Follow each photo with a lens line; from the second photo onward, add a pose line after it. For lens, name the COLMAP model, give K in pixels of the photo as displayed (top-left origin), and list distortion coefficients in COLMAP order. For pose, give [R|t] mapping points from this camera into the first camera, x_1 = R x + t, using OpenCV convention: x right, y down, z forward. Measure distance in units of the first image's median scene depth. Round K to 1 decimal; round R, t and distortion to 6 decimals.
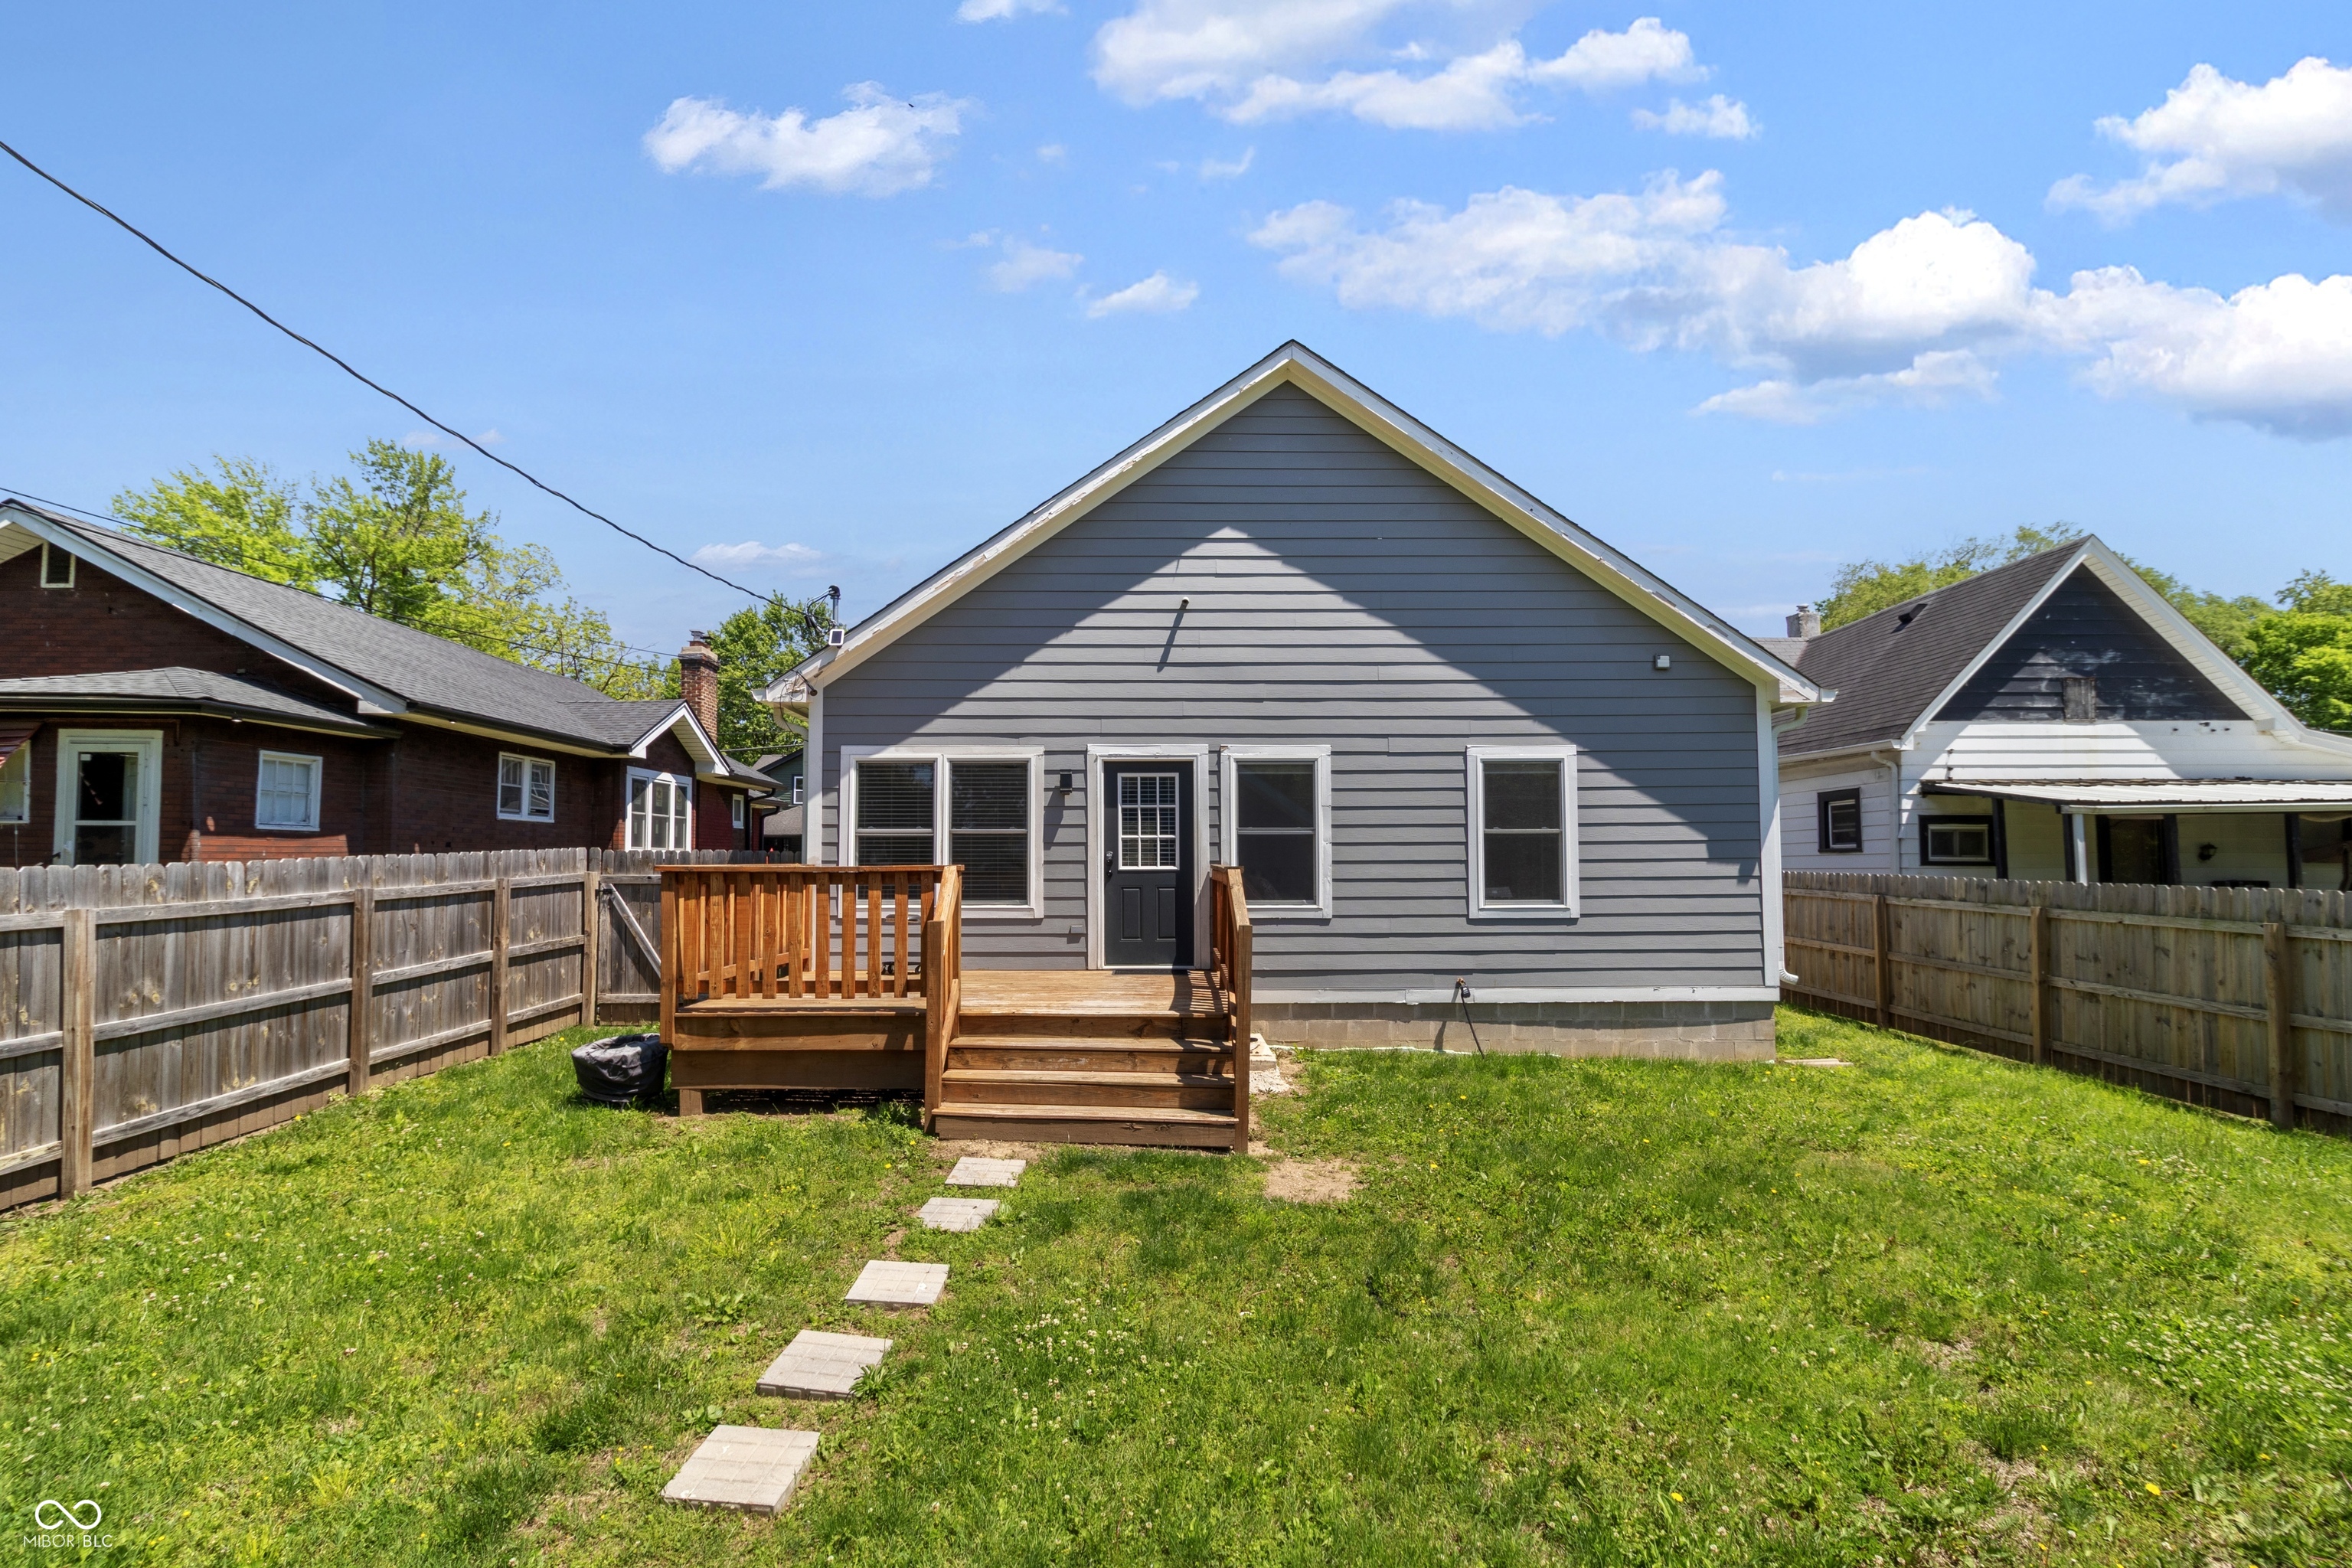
lens RADIAL K [[1133.0, 0, 1176.0], [0, 1133.0, 784.0], [0, 0, 1]] dist [0.000558, 0.000083]
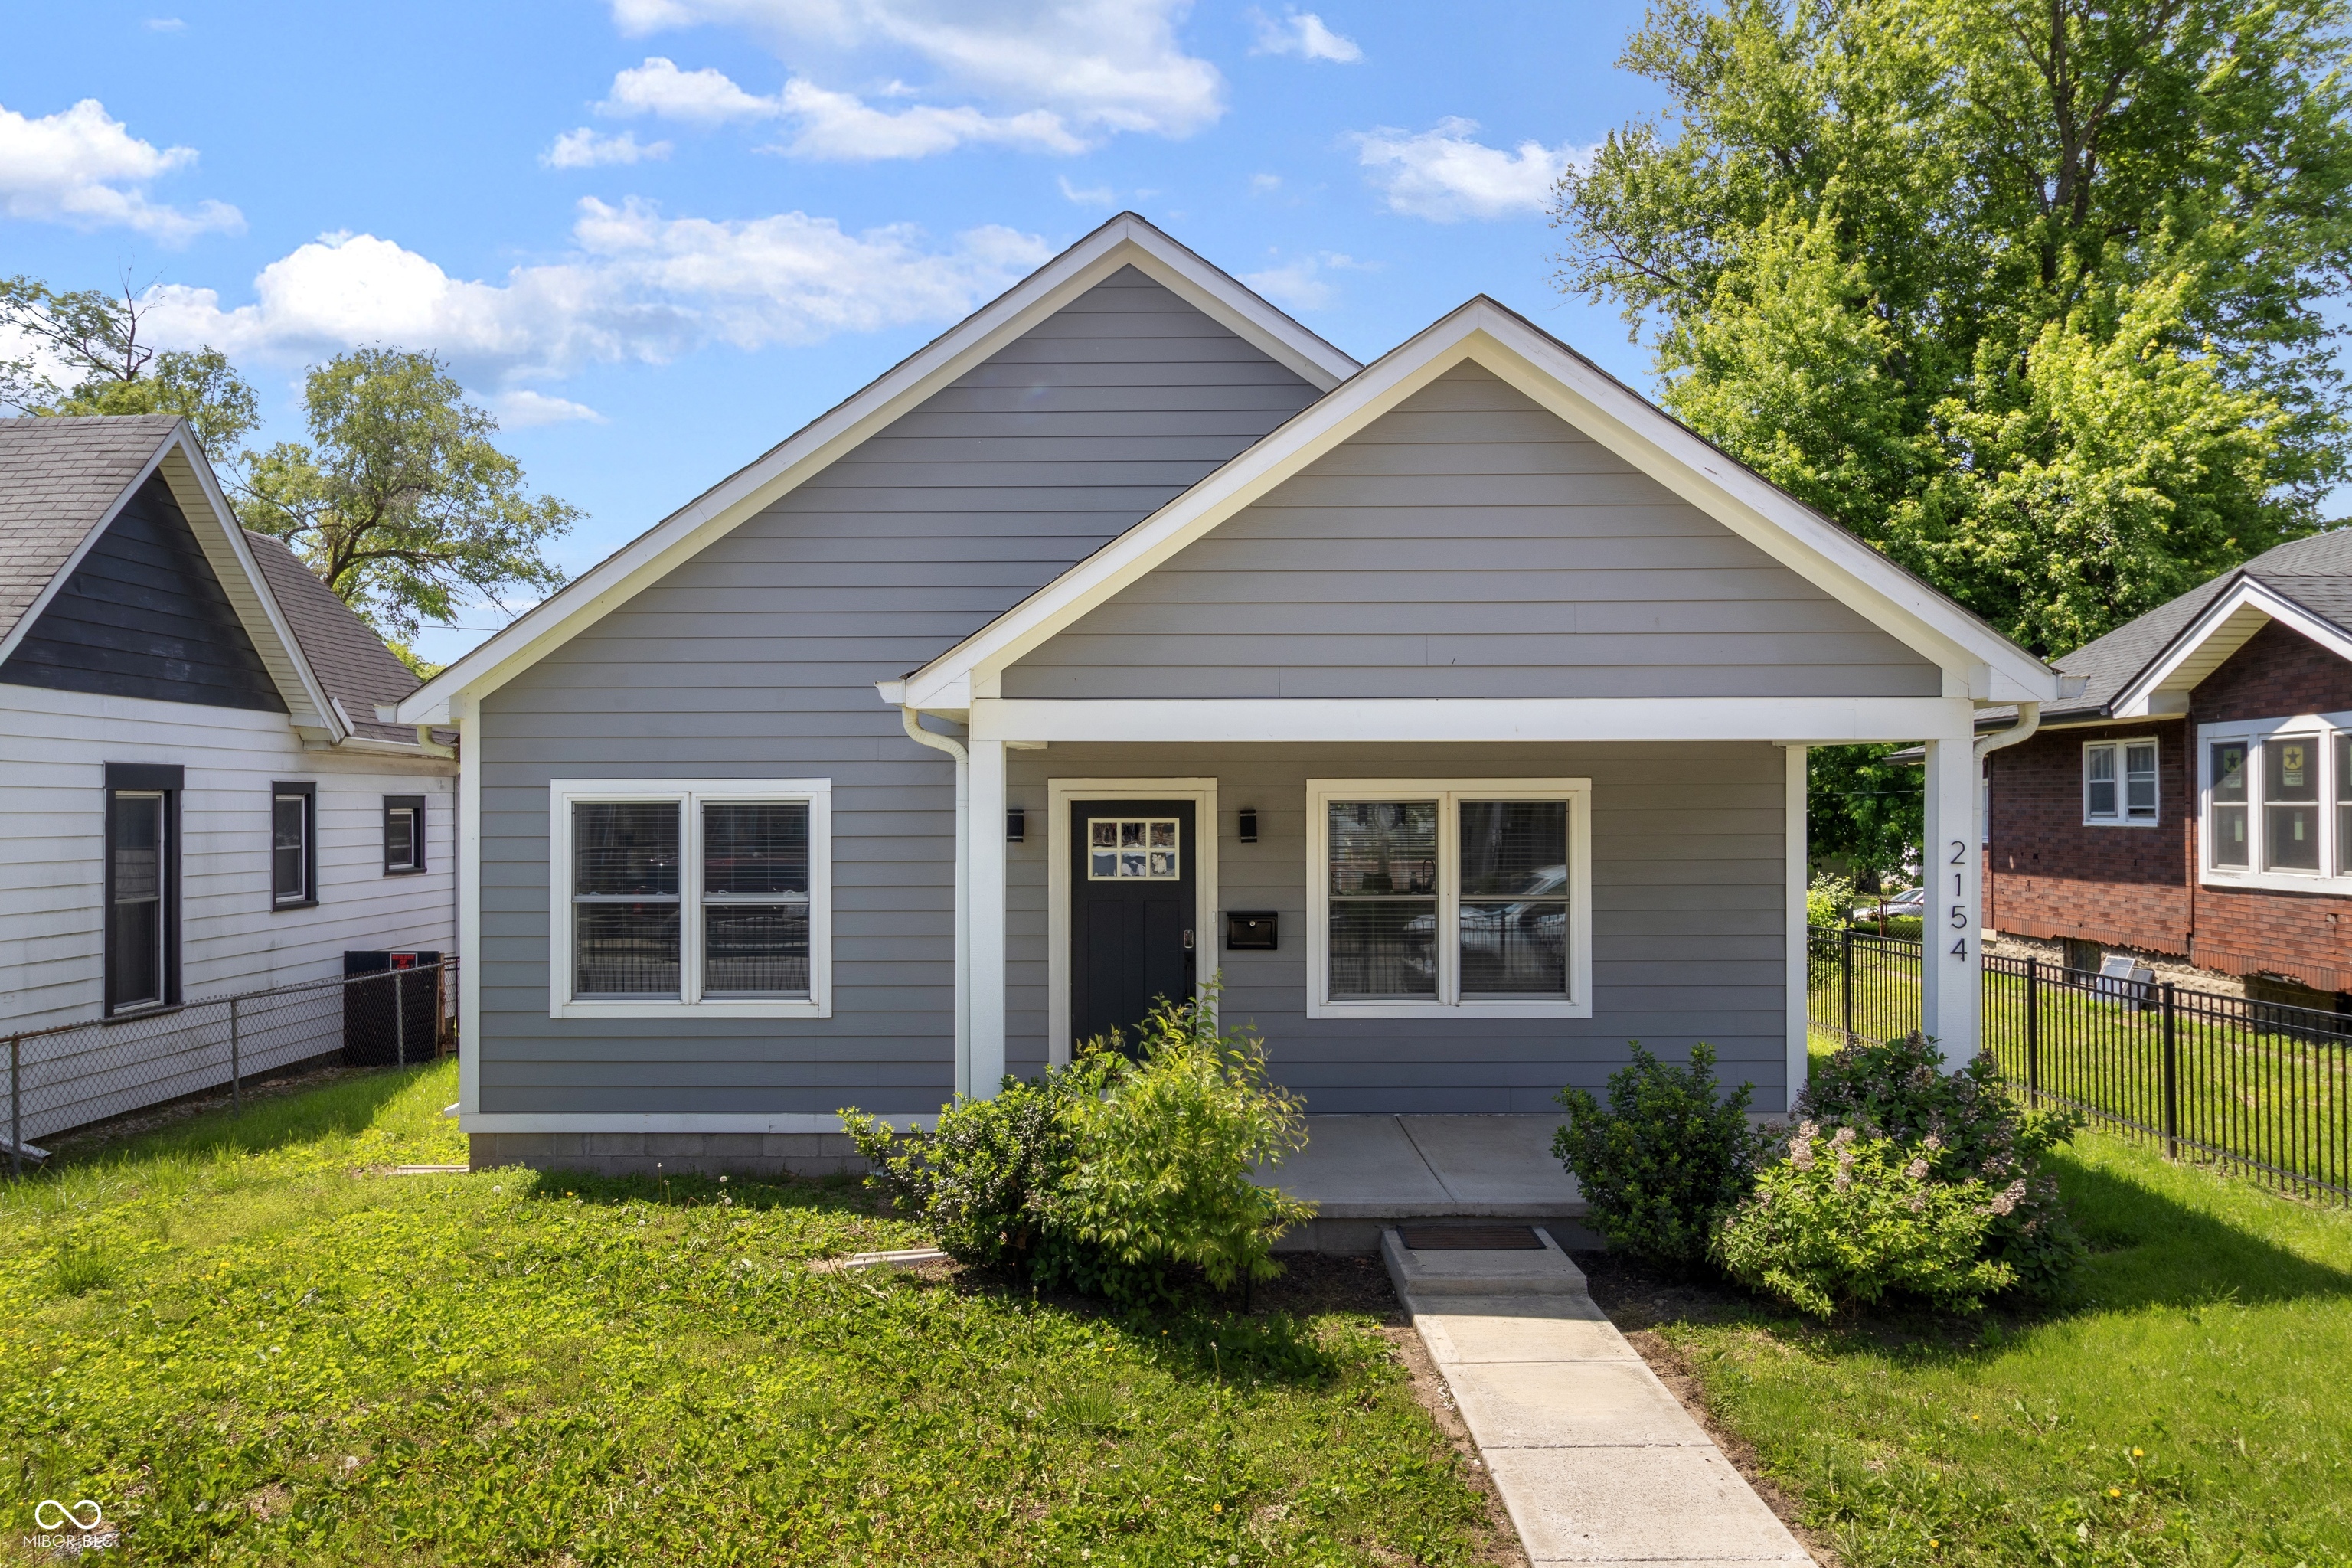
lens RADIAL K [[1648.8, 0, 1176.0], [0, 1648.8, 784.0], [0, 0, 1]] dist [-0.000177, -0.000250]
pose [[-0.998504, 0.006872, 0.054246, -0.009793], [0.002190, 0.996300, -0.085913, 0.093438], [-0.054635, -0.085666, -0.994825, 2.047304]]
